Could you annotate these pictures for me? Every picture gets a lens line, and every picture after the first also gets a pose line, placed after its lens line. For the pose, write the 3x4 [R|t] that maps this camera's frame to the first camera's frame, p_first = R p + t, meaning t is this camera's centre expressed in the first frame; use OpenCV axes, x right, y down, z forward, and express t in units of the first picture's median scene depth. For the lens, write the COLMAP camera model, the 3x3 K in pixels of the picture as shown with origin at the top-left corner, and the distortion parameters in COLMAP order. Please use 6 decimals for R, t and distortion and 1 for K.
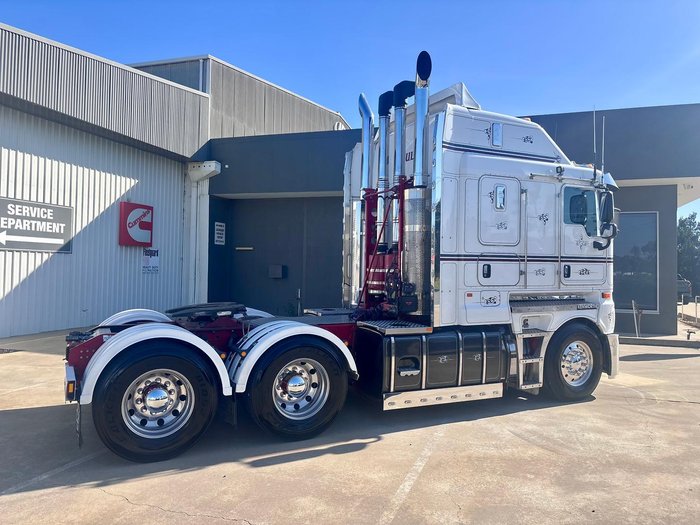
lens RADIAL K [[529.5, 0, 355.3], [0, 529.5, 256.8], [0, 0, 1]] dist [0.060052, -0.065593]
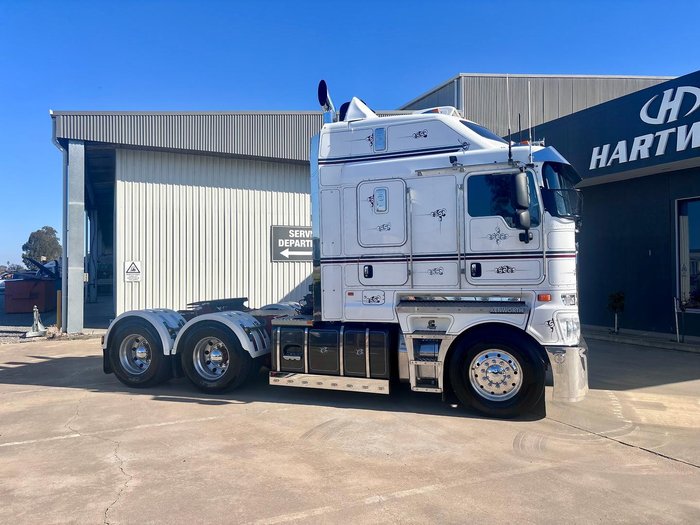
lens RADIAL K [[528.4, 0, 350.0], [0, 528.4, 262.5], [0, 0, 1]] dist [0.065146, -0.073158]
pose [[0.675939, -0.031409, -0.736288, 0.975478], [0.037336, 0.999268, -0.008351, 0.015743], [0.736012, -0.021845, 0.676616, 0.258880]]
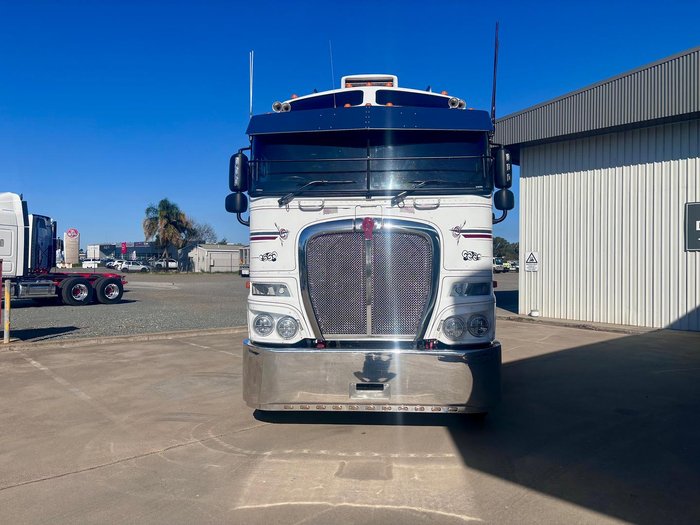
lens RADIAL K [[529.5, 0, 355.3], [0, 529.5, 256.8], [0, 0, 1]] dist [0.060052, -0.065593]
pose [[-0.497964, -0.030317, -0.866668, 1.169694], [0.005390, 0.999261, -0.038052, 0.068990], [0.867181, -0.023620, -0.497432, 1.680276]]
